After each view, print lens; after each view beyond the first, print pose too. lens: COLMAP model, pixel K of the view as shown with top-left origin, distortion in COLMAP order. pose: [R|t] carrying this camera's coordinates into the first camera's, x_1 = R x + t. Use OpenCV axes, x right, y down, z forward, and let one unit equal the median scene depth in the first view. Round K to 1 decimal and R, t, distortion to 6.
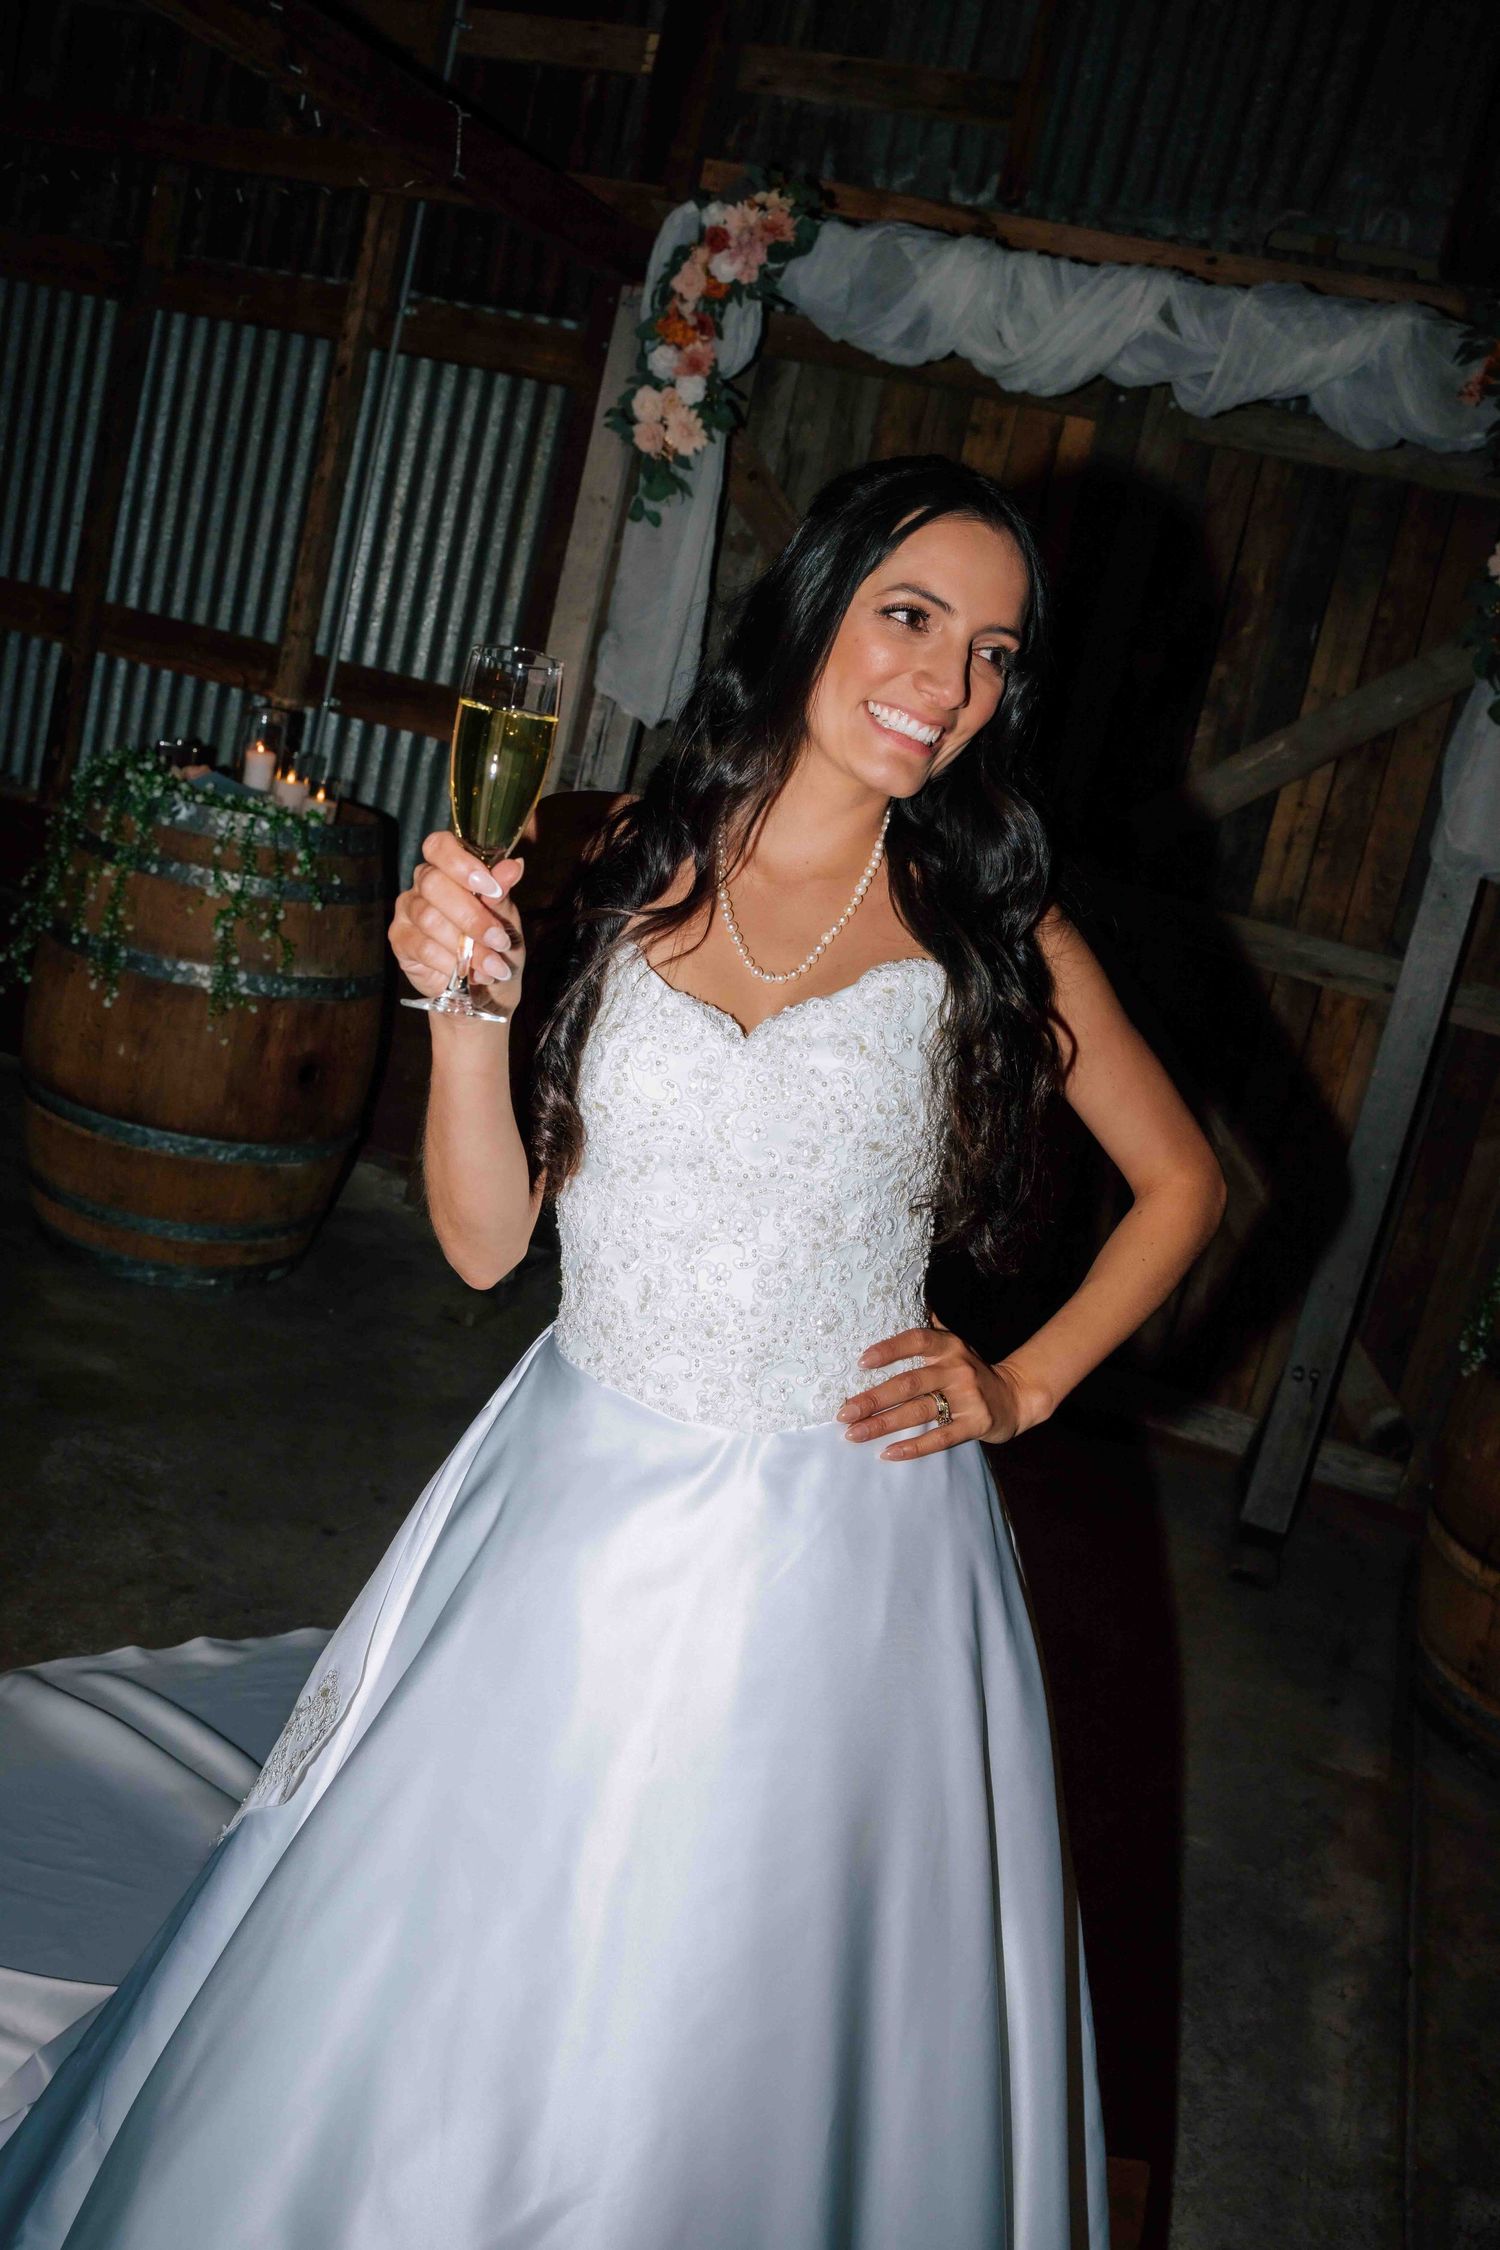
lens RADIAL K [[1952.0, 0, 745.3], [0, 1952.0, 1042.2], [0, 0, 1]] dist [-0.149918, 0.175848]
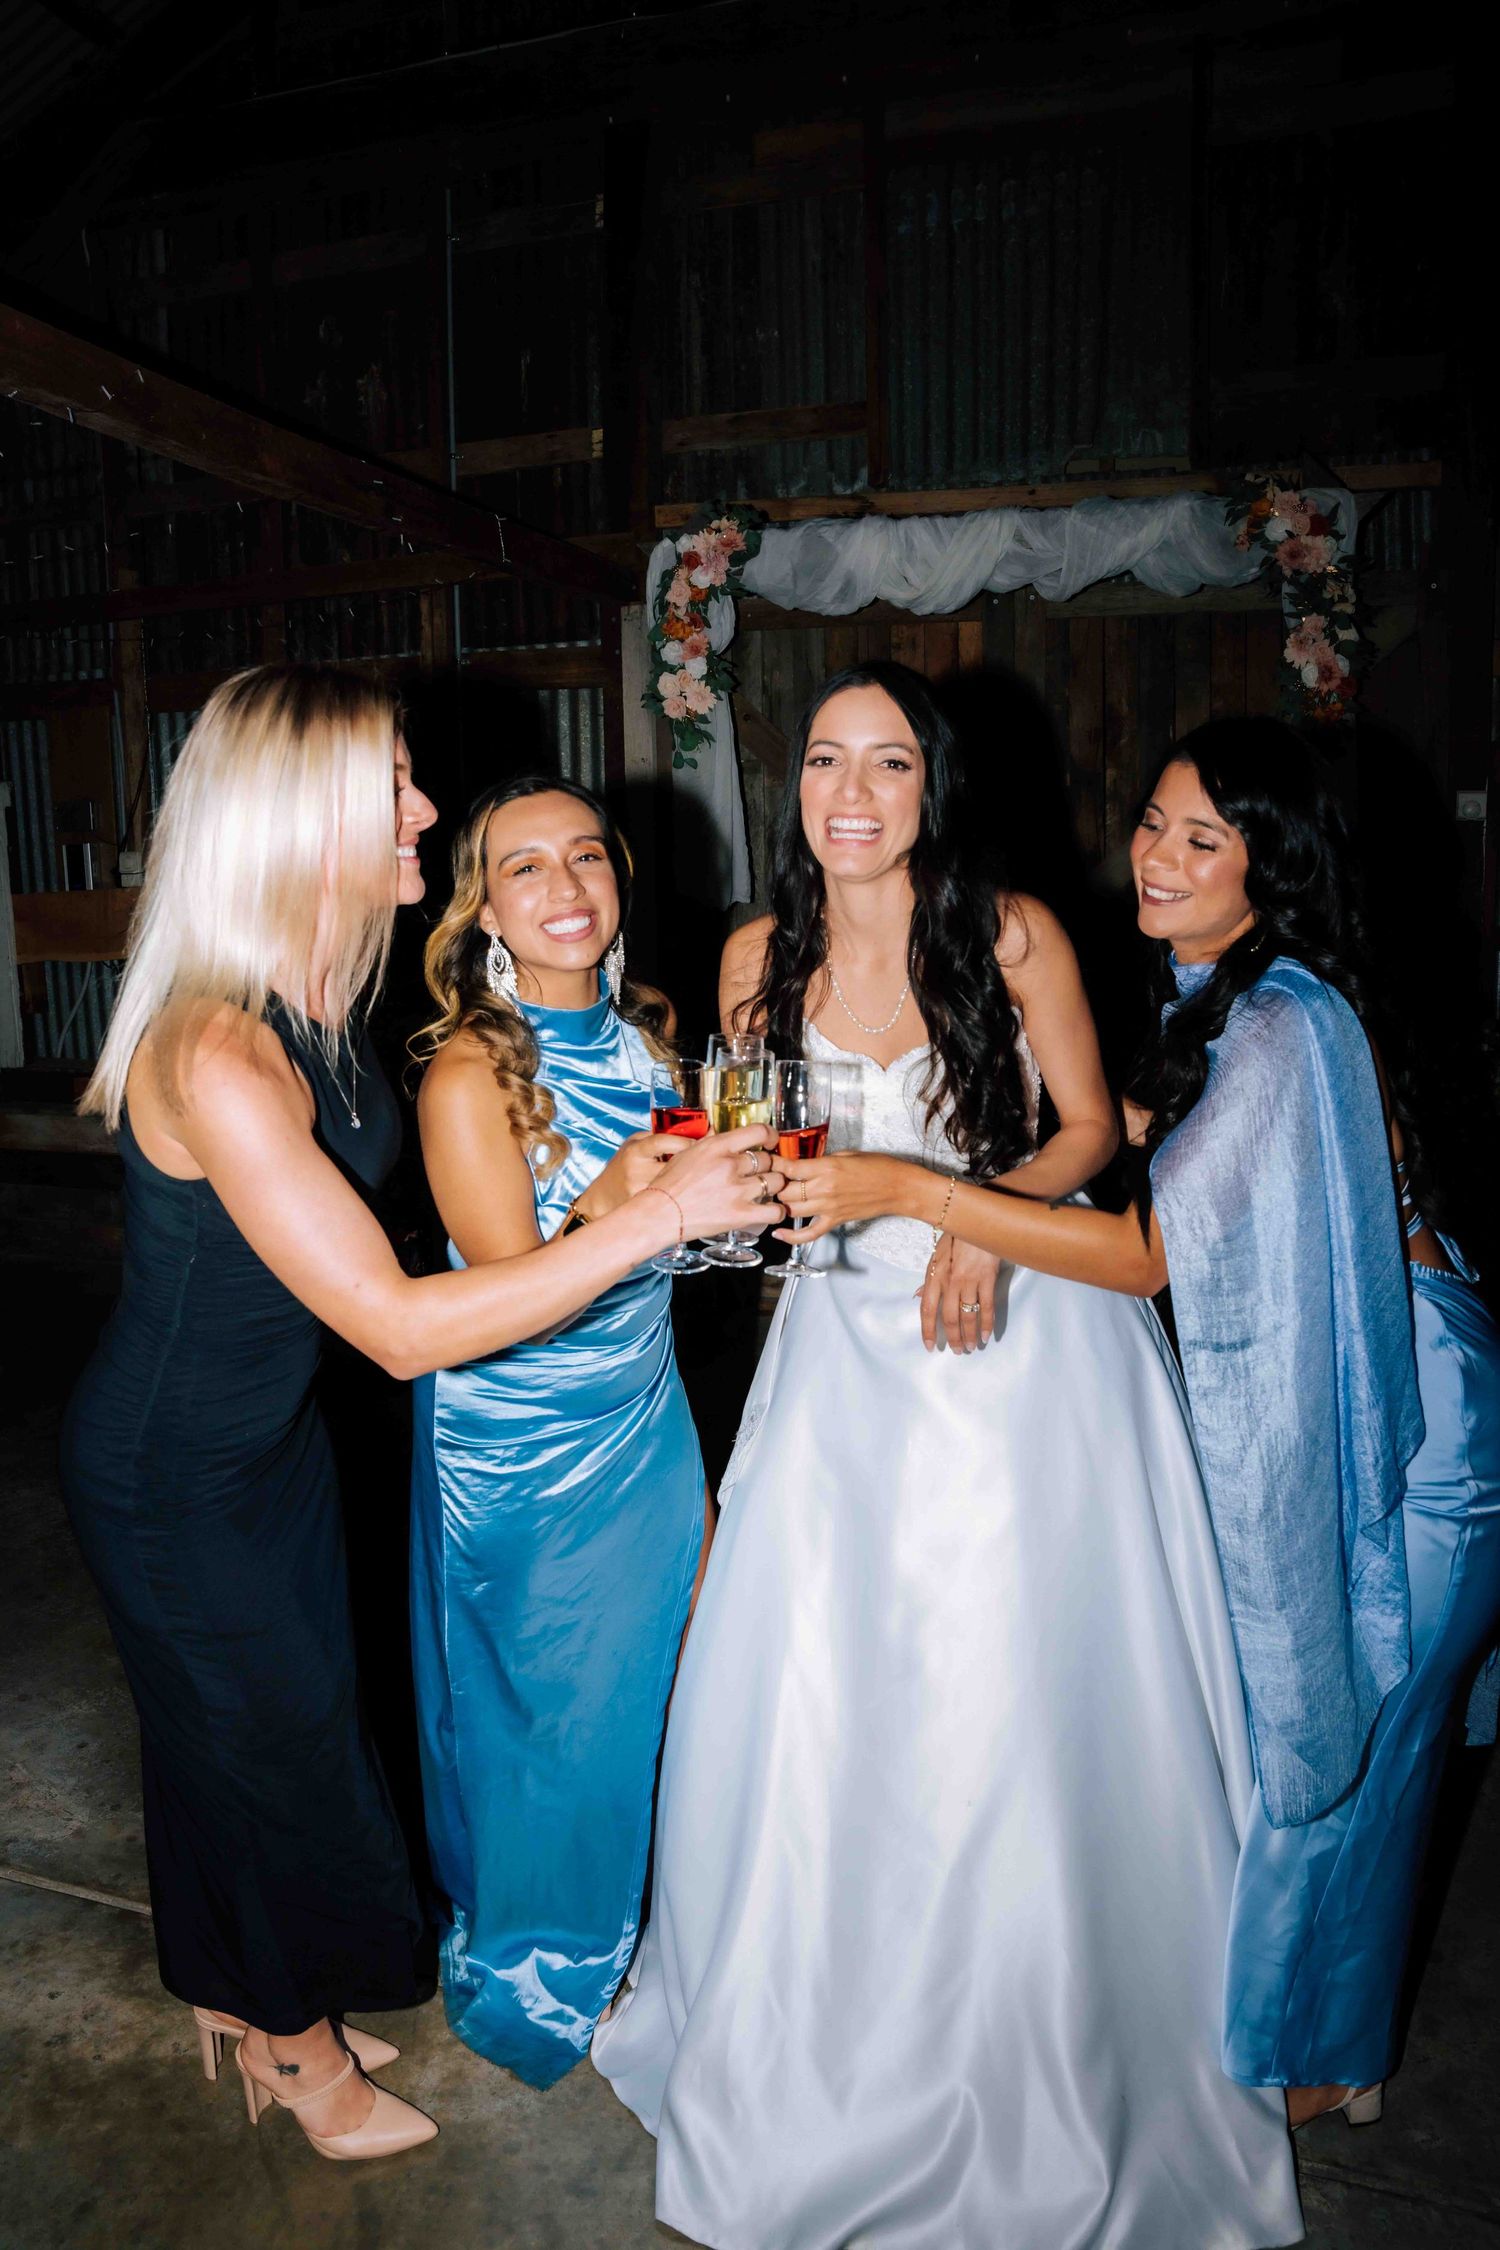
lens RADIAL K [[1544.1, 0, 754.9], [0, 1544.1, 1127.7], [0, 0, 1]] dist [-0.184542, 0.133043]
pose [[0.970883, -0.239526, -0.003552, -0.062735], [0.239398, 0.970684, -0.021453, 0.016539], [0.008586, 0.019978, 0.999764, -0.089077]]
